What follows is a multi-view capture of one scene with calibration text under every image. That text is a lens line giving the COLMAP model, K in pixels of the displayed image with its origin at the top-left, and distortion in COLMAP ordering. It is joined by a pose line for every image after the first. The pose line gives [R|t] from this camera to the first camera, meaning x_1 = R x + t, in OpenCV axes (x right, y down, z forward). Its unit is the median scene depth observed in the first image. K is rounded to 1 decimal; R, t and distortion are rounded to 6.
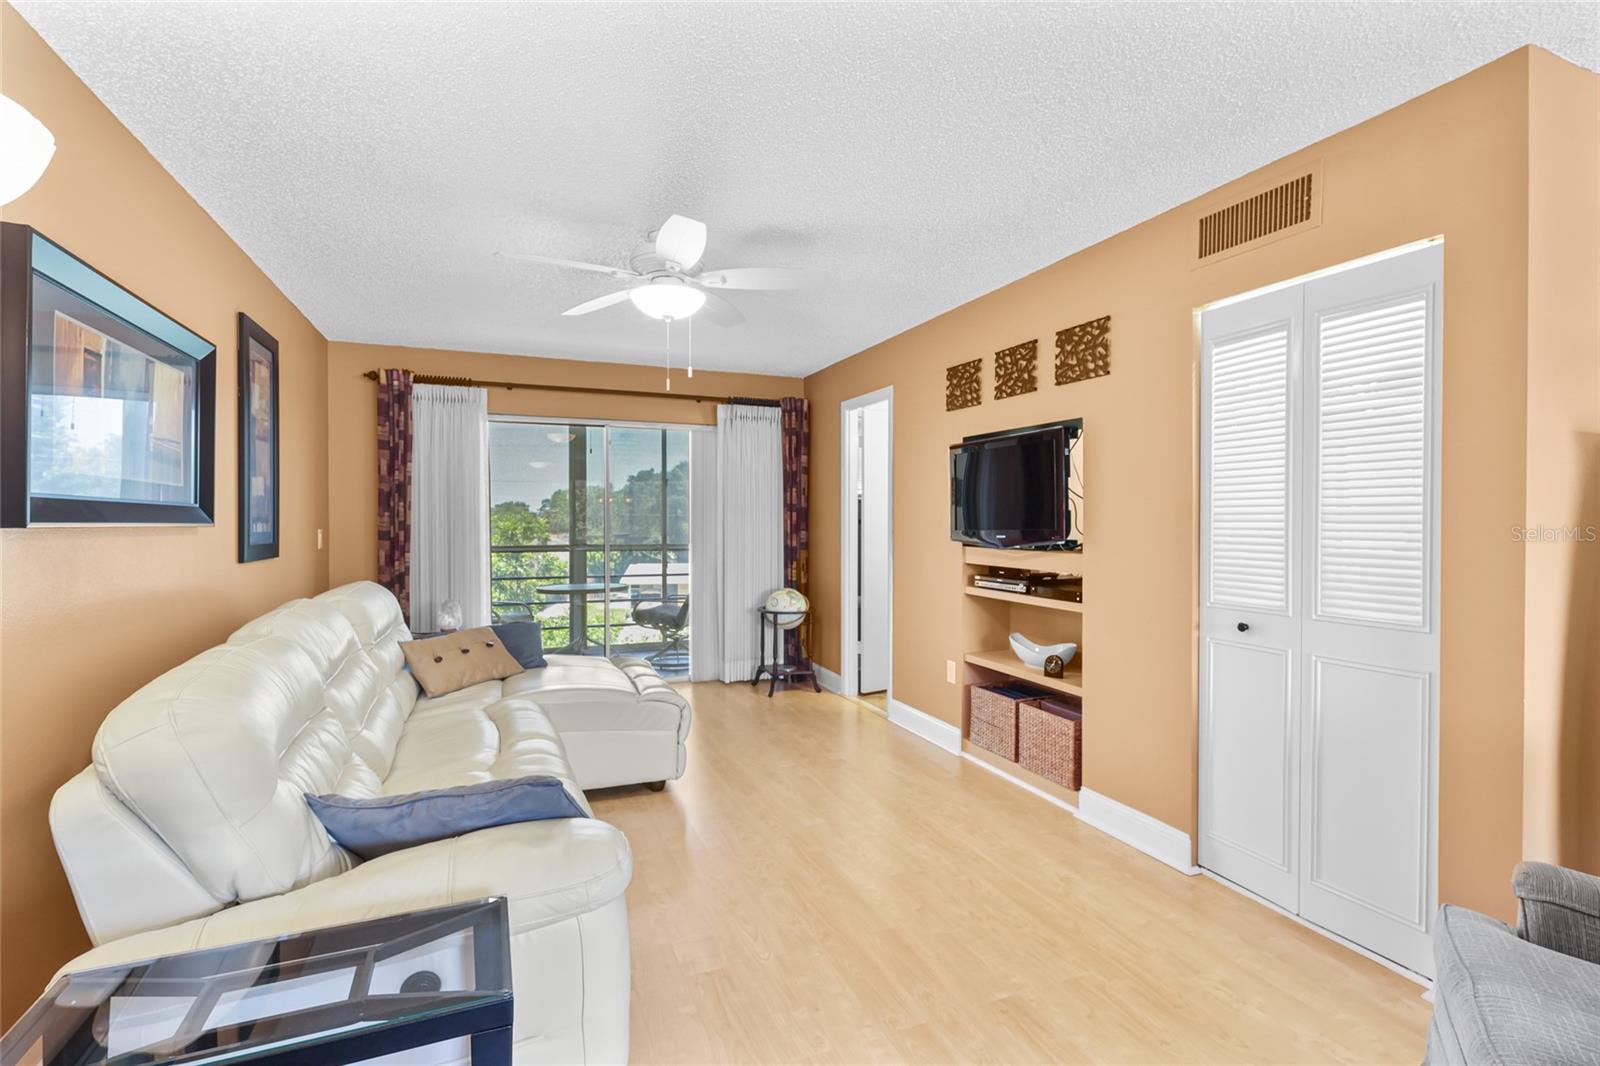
lens RADIAL K [[747.3, 0, 795.5], [0, 747.3, 529.3], [0, 0, 1]] dist [-0.003655, 0.001636]
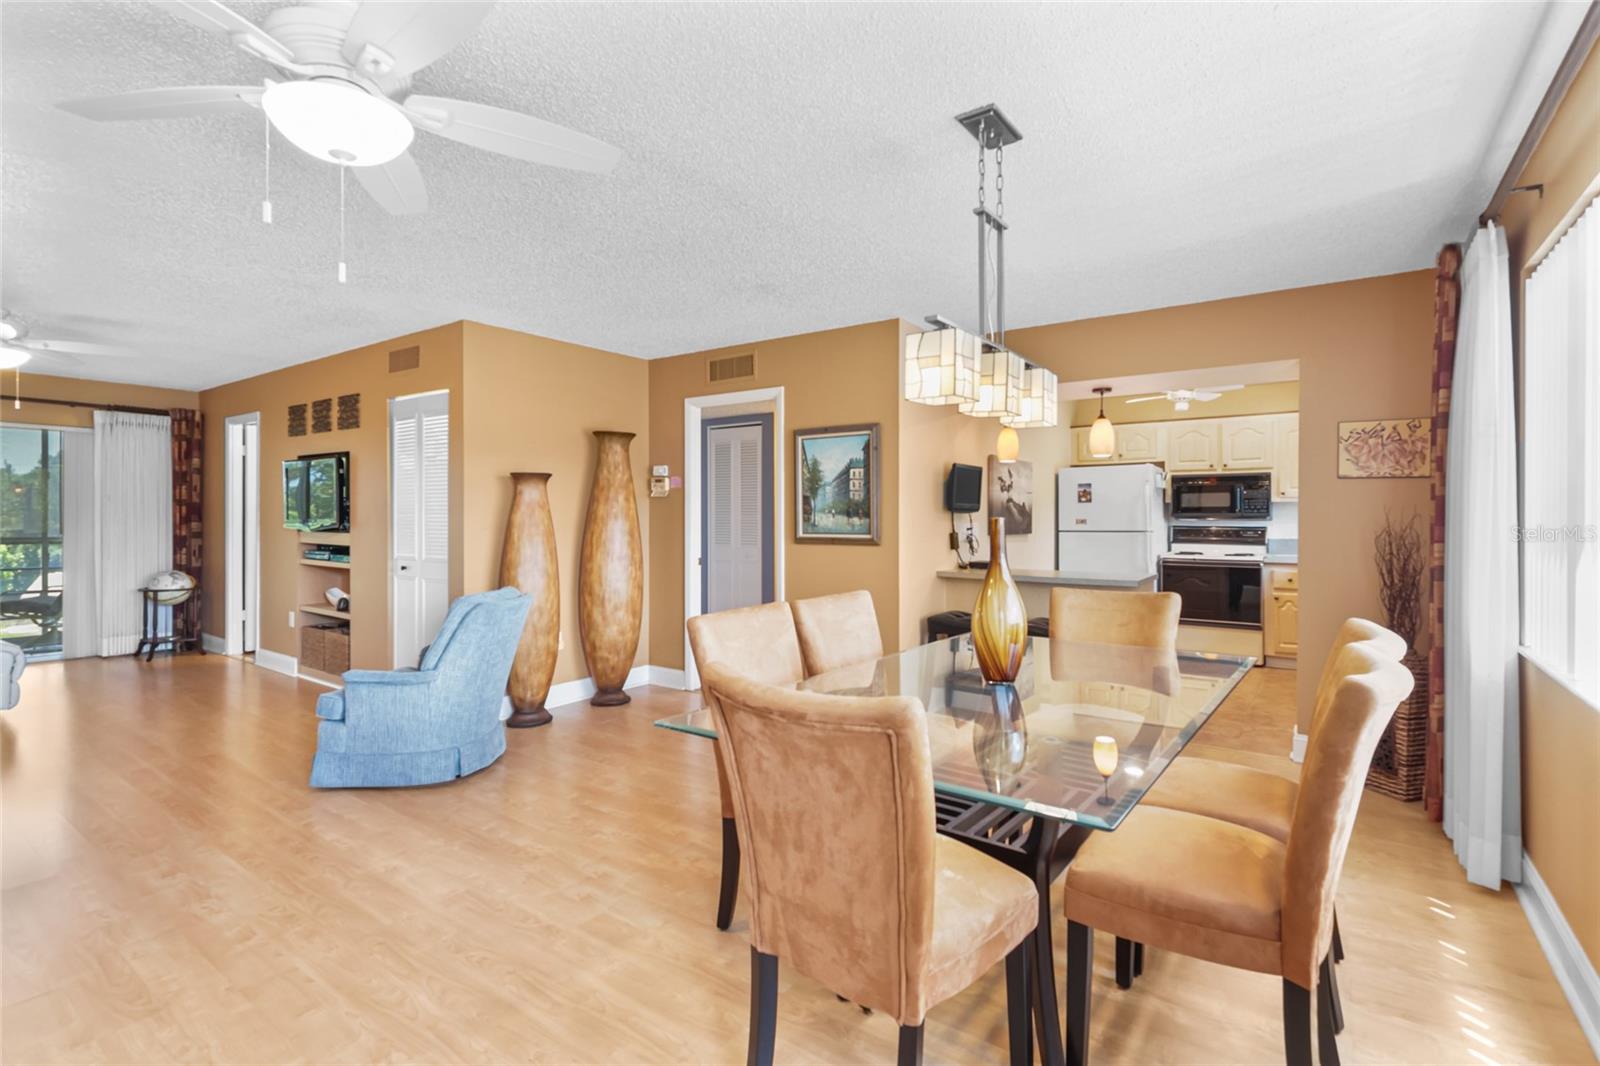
lens RADIAL K [[747.3, 0, 800.9], [0, 747.3, 518.8], [0, 0, 1]] dist [-0.003655, 0.001636]
pose [[0.841846, 0.001315, 0.539716, 0.269749], [0.004119, 0.999952, -0.008862, 0.016542], [-0.539701, 0.009684, 0.841801, -0.760967]]
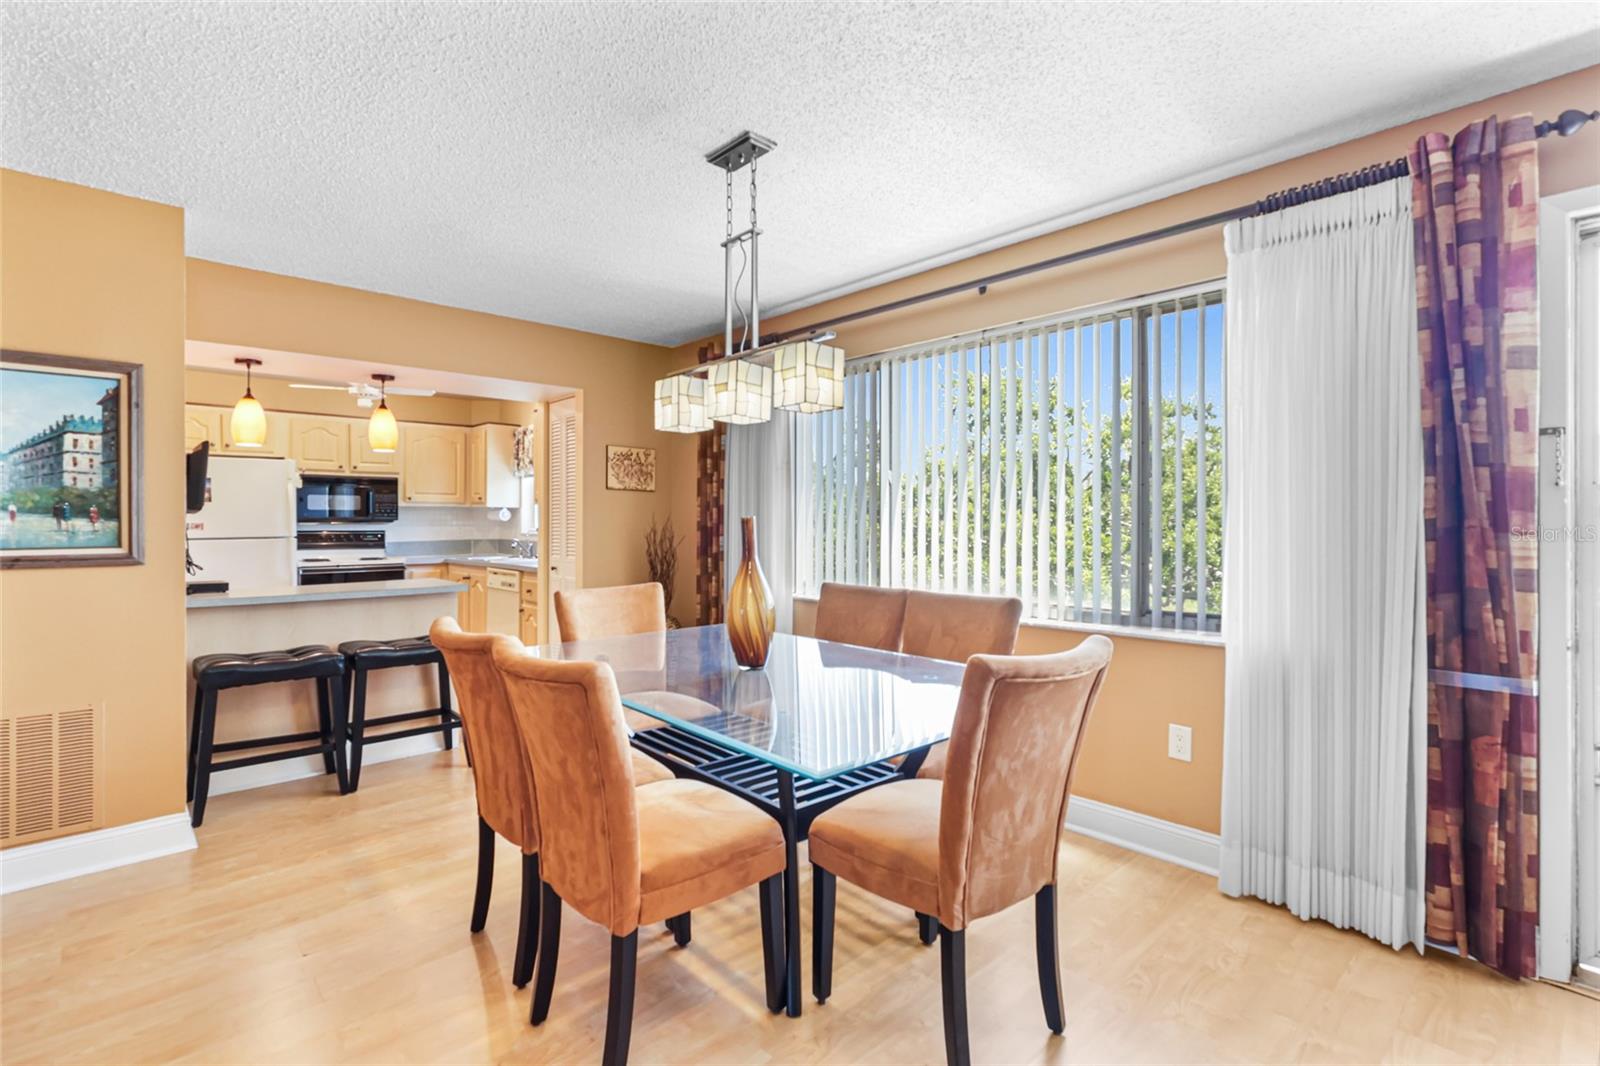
lens RADIAL K [[747.3, 0, 801.7], [0, 747.3, 514.6], [0, 0, 1]] dist [-0.003655, 0.001636]
pose [[-0.361464, 0.012239, 0.932306, 0.116411], [0.013938, 0.999873, -0.007723, 0.014375], [-0.932282, 0.010203, -0.361589, -0.186421]]
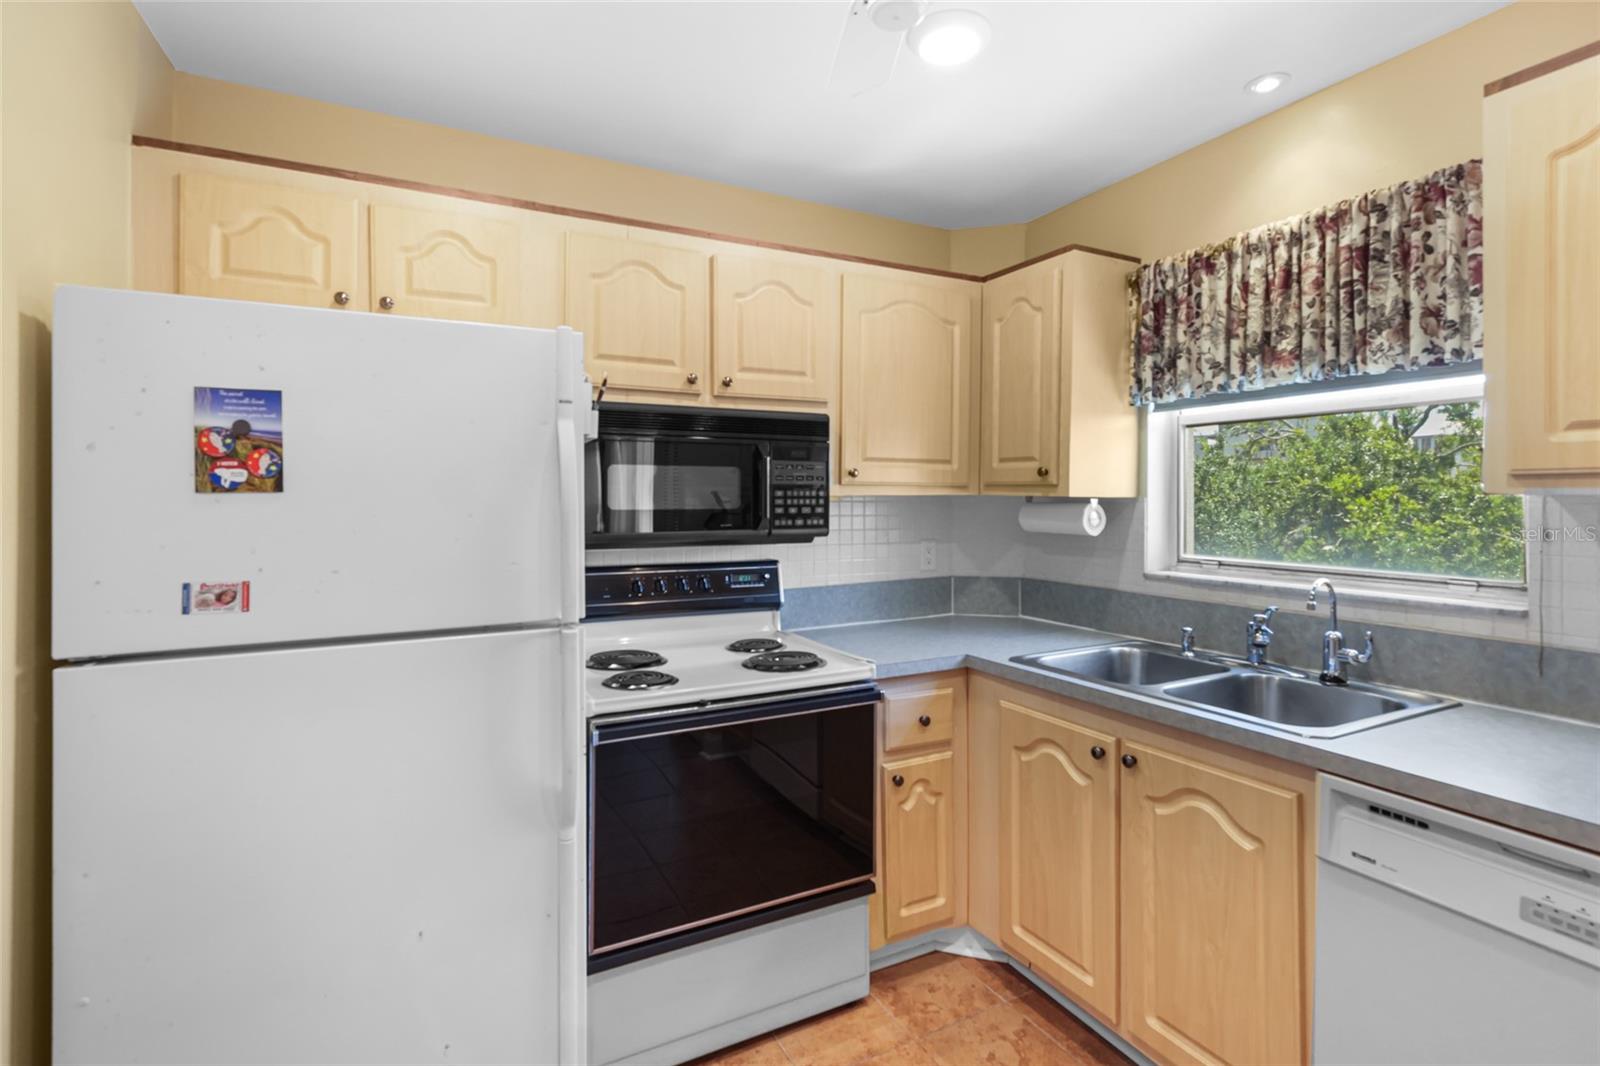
lens RADIAL K [[747.3, 0, 793.5], [0, 747.3, 492.9], [0, 0, 1]] dist [-0.003655, 0.001636]
pose [[-0.099837, 0.009428, 0.994959, 1.411921], [0.013257, 0.999879, -0.008144, -0.027542], [-0.994915, 0.012377, -0.099950, 0.133532]]
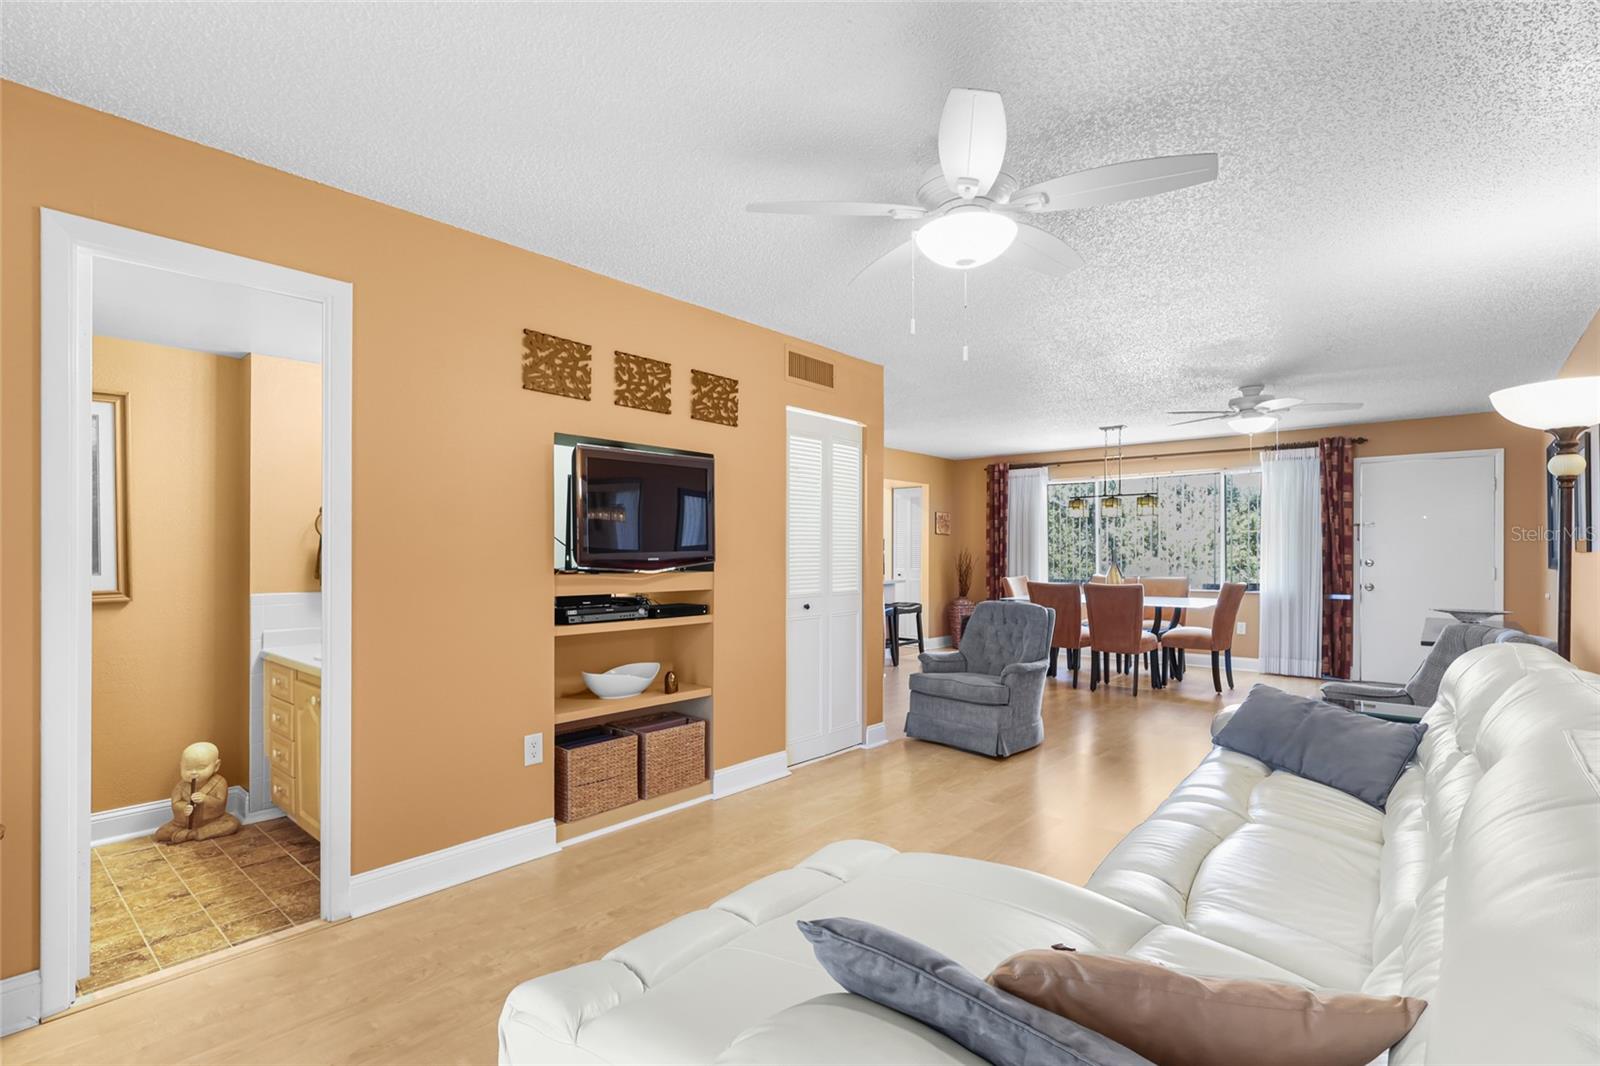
lens RADIAL K [[747.3, 0, 809.0], [0, 747.3, 550.3], [0, 0, 1]] dist [-0.003655, 0.001636]
pose [[-0.457986, 0.003054, 0.888954, -0.582670], [0.013100, 0.999909, 0.003314, -0.001420], [-0.888863, 0.013163, -0.457984, 1.133692]]
